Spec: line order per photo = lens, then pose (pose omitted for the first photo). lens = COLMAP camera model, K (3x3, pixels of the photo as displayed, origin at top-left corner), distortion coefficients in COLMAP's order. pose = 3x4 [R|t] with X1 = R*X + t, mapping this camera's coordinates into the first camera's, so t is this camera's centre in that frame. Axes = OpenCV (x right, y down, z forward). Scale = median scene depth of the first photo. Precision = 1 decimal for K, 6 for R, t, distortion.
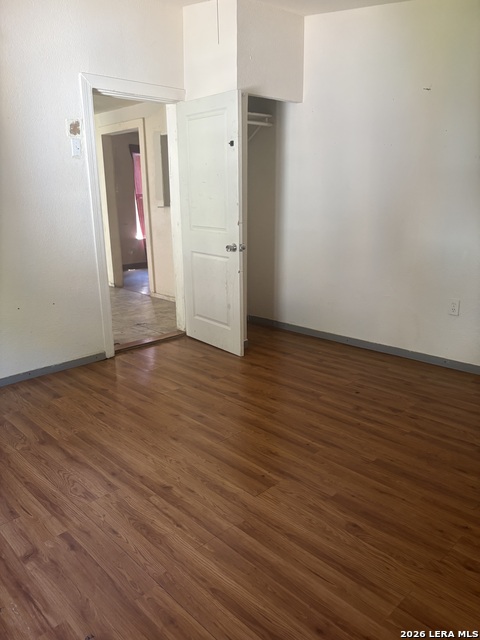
lens RADIAL K [[480.9, 0, 239.1], [0, 480.9, 323.1], [0, 0, 1]] dist [0.041921, -0.034626]
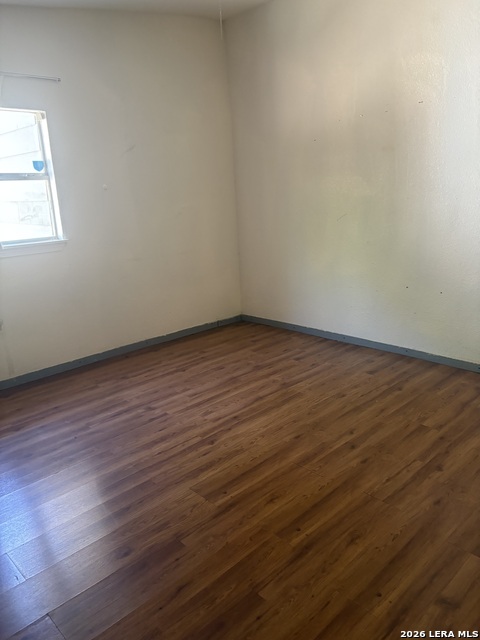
lens RADIAL K [[480.9, 0, 239.6], [0, 480.9, 320.5], [0, 0, 1]] dist [0.041921, -0.034626]
pose [[0.023397, 0.294931, -0.955232, 0.760009], [-0.223523, 0.932848, 0.282545, -0.241387], [0.974418, 0.206906, 0.087750, 0.779293]]
